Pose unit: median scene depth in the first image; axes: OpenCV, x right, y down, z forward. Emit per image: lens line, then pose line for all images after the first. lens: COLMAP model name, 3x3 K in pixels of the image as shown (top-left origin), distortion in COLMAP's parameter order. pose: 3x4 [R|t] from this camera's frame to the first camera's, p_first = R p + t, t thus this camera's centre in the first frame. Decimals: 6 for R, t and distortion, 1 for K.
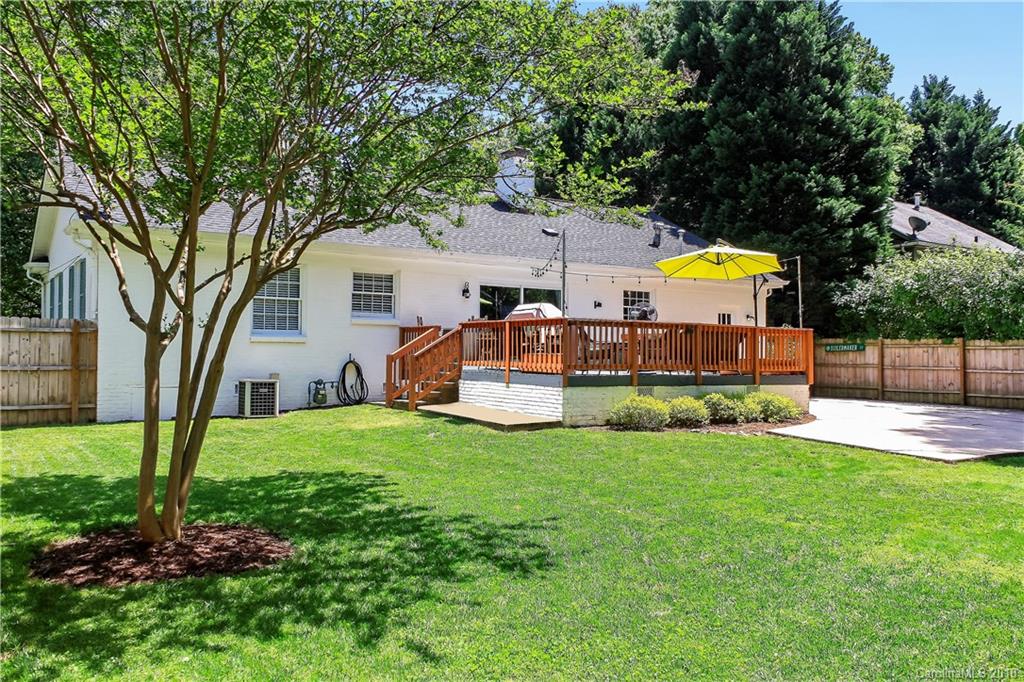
lens RADIAL K [[877.8, 0, 510.9], [0, 877.8, 316.1], [0, 0, 1]] dist [-0.004768, -0.008638]
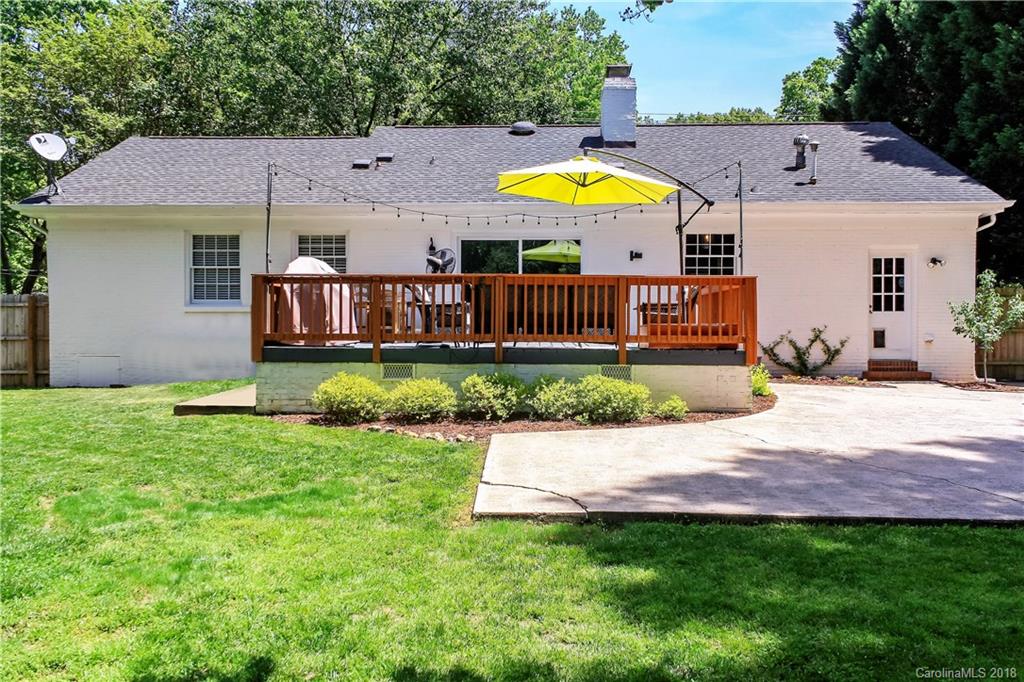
lens RADIAL K [[858.5, 0, 512.0], [0, 858.5, 341.0], [0, 0, 1]] dist [0.002841, 0.000348]
pose [[0.804088, 0.002663, -0.594504, 0.599604], [0.033159, 0.998232, 0.049321, 0.026813], [0.593584, -0.059372, 0.802579, 0.445067]]
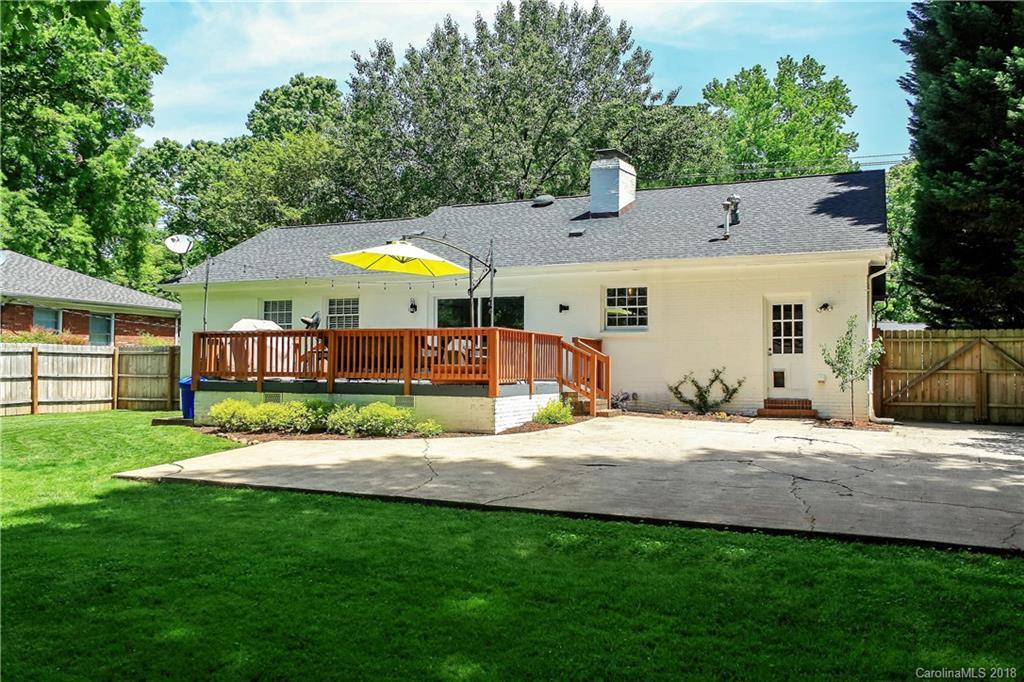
lens RADIAL K [[832.0, 0, 512.0], [0, 832.0, 341.0], [0, 0, 1]] dist [-0.005353, -0.001496]
pose [[0.536690, -0.036647, -0.842983, 1.042760], [0.041416, 0.998996, -0.017061, 0.043411], [0.842762, -0.025757, 0.537669, 0.653680]]
